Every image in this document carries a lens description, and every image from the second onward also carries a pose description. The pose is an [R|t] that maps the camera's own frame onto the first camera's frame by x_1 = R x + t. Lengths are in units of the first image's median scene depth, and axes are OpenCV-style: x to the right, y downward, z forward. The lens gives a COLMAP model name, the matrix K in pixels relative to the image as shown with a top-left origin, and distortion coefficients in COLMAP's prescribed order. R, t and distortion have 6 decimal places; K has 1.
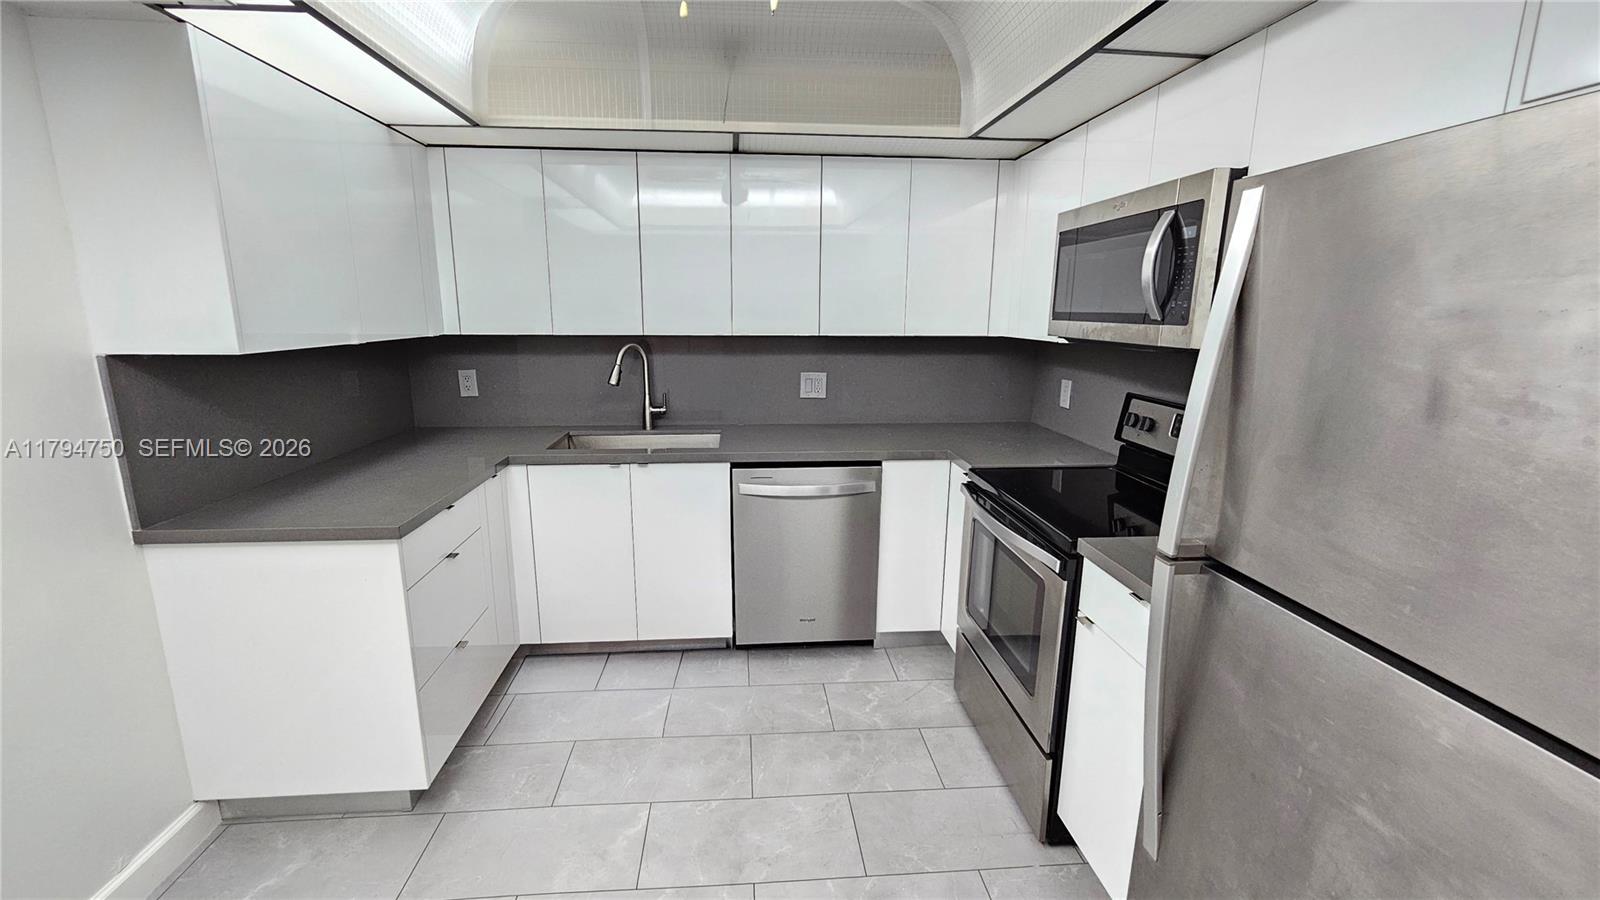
lens RADIAL K [[659.4, 0, 788.9], [0, 659.4, 446.2], [0, 0, 1]] dist [-0.003292, 0.000115]
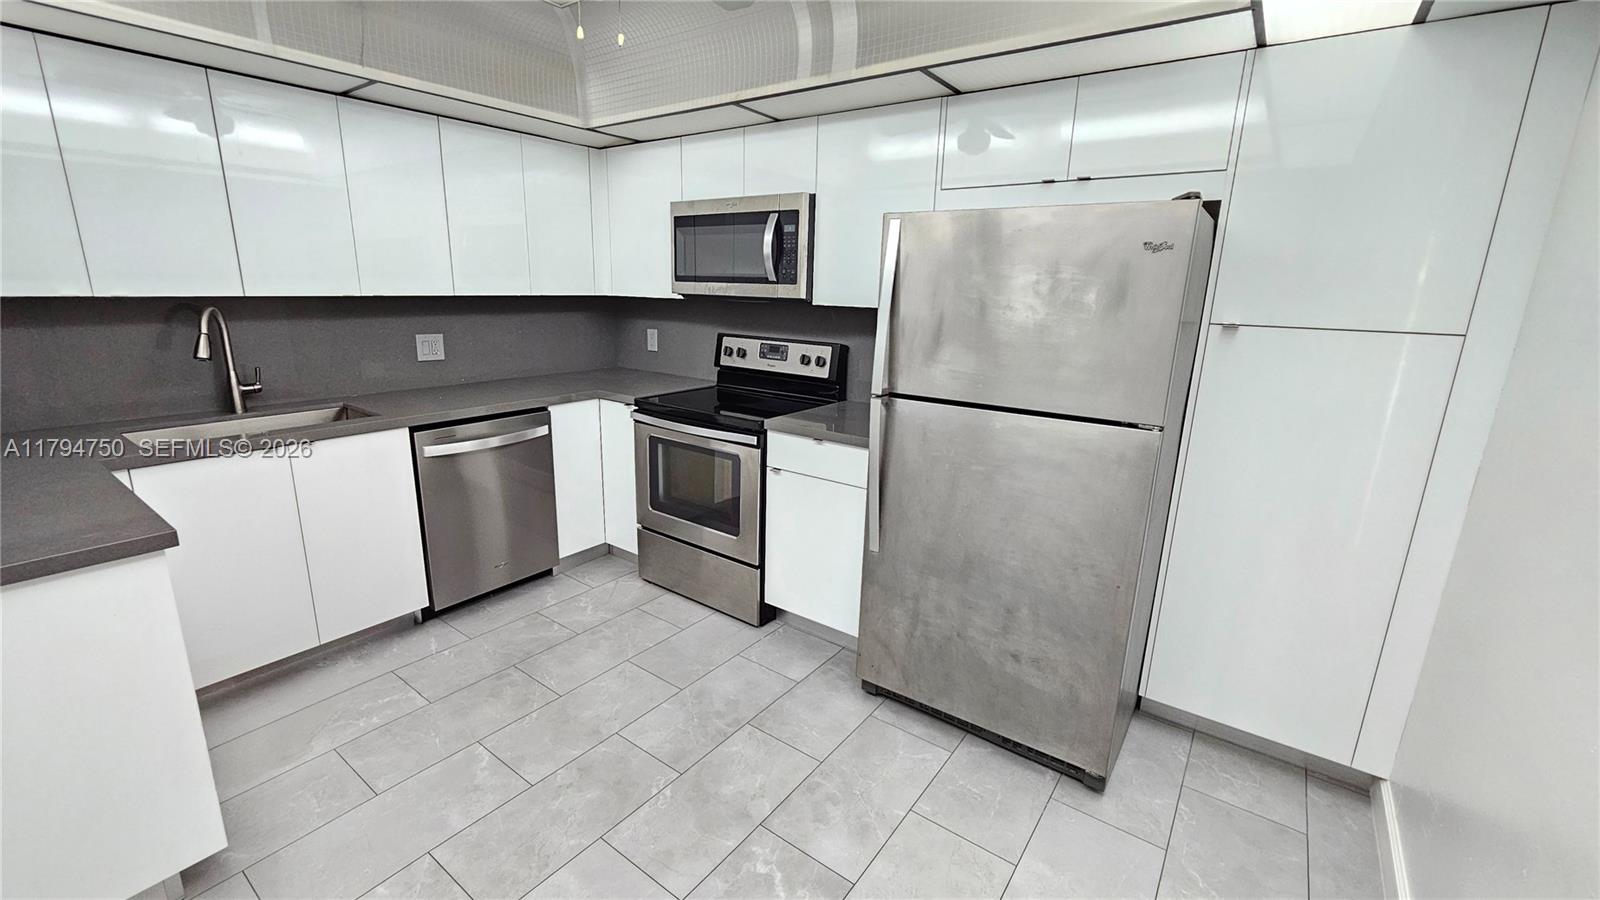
lens RADIAL K [[659.4, 0, 788.9], [0, 659.4, 446.2], [0, 0, 1]] dist [-0.003292, 0.000115]
pose [[0.657930, -0.173310, 0.732865, -0.469127], [0.136919, 0.984468, 0.109890, 0.023909], [-0.740528, 0.028043, 0.671441, -0.072247]]
